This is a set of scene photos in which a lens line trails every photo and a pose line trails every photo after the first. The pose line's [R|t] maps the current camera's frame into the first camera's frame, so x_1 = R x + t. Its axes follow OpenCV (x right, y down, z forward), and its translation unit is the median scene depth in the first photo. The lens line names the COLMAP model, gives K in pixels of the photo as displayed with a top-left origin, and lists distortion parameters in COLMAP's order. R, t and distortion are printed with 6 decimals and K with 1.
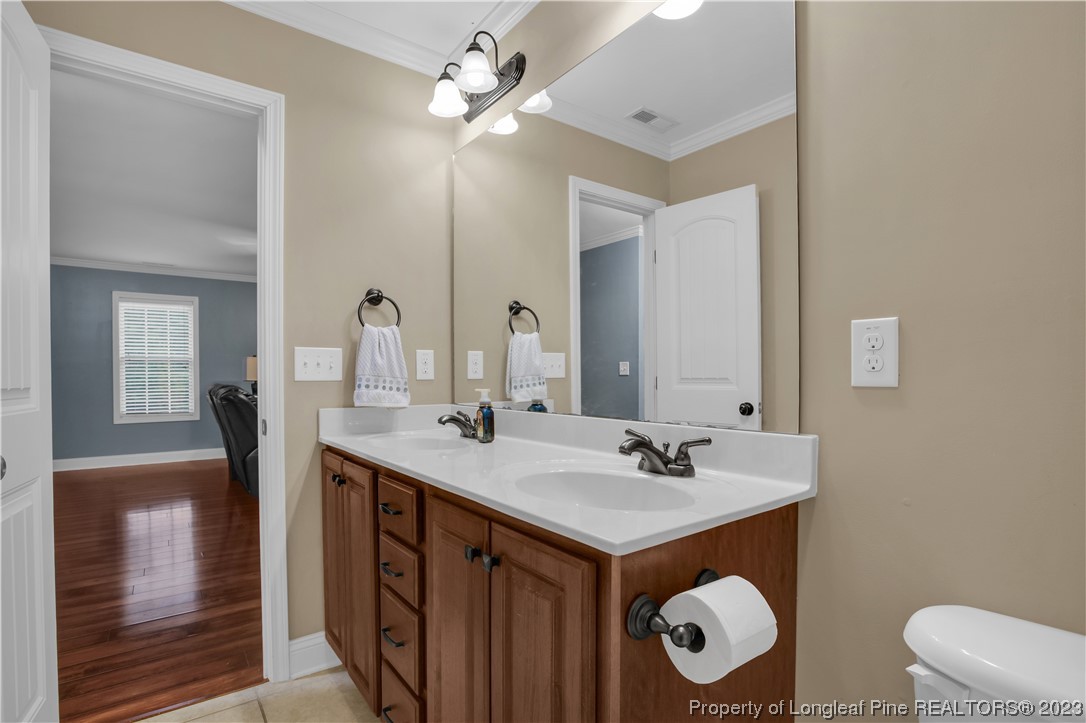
lens RADIAL K [[518.8, 0, 542.3], [0, 518.8, 368.9], [0, 0, 1]] dist [-0.057813, 0.026307]
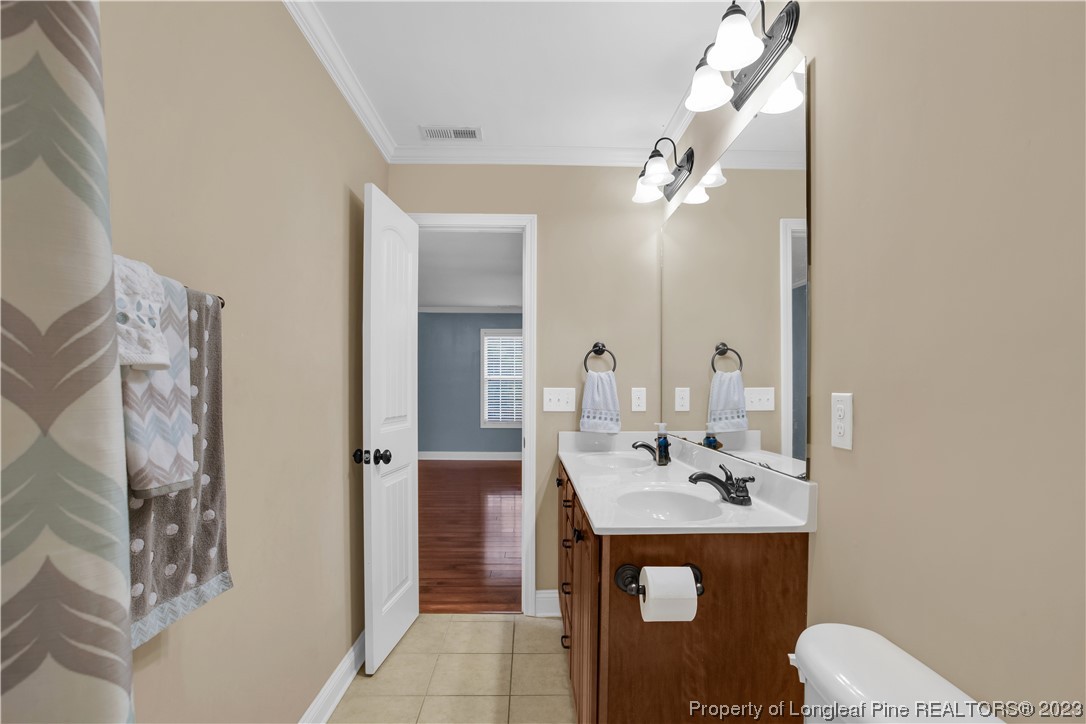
lens RADIAL K [[518.8, 0, 542.3], [0, 518.8, 369.4], [0, 0, 1]] dist [-0.057813, 0.026307]
pose [[0.820635, -0.016157, -0.571224, 0.343232], [0.002526, 0.999693, -0.024647, -0.057633], [0.571447, 0.018783, 0.820424, -0.199143]]
